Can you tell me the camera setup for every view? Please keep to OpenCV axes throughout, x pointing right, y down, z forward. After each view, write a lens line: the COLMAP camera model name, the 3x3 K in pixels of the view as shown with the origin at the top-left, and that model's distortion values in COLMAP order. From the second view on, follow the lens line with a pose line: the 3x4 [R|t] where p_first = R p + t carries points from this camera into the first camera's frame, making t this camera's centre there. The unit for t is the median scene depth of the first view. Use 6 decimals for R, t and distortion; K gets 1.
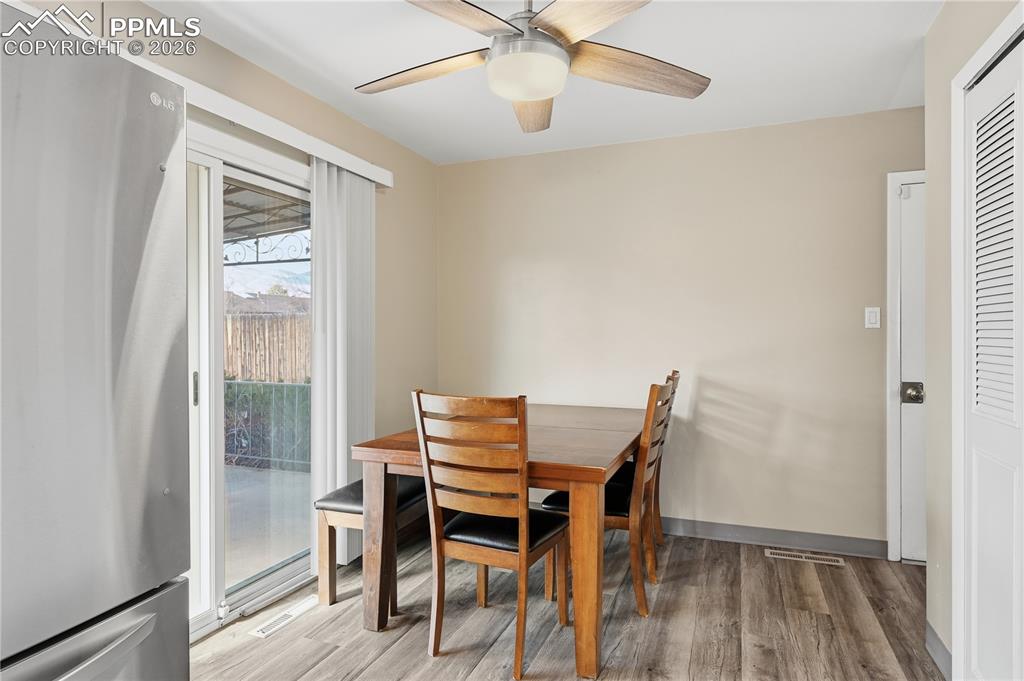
lens RADIAL K [[576.1, 0, 512.0], [0, 576.1, 340.5], [0, 0, 1]] dist [-0.002509, -0.000746]
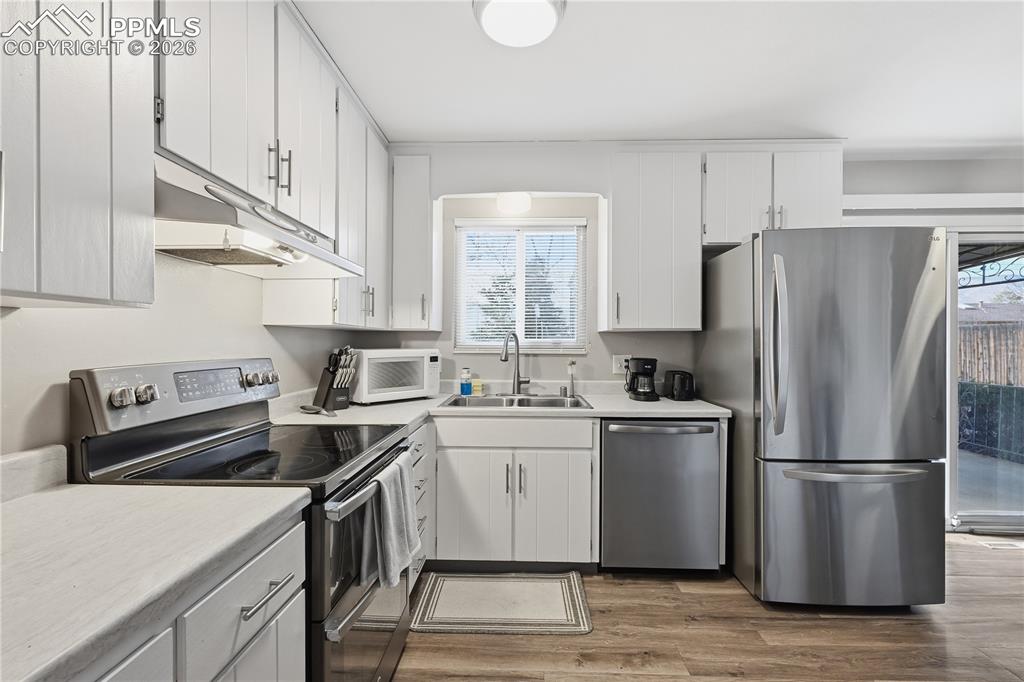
lens RADIAL K [[440.6, 0, 512.0], [0, 440.6, 341.0], [0, 0, 1]] dist [0.000847, 0.000055]
pose [[0.335300, 0.000774, -0.942111, 0.070359], [-0.014629, 0.999883, -0.004385, 0.001518], [0.941998, 0.015253, 0.335272, -0.172570]]
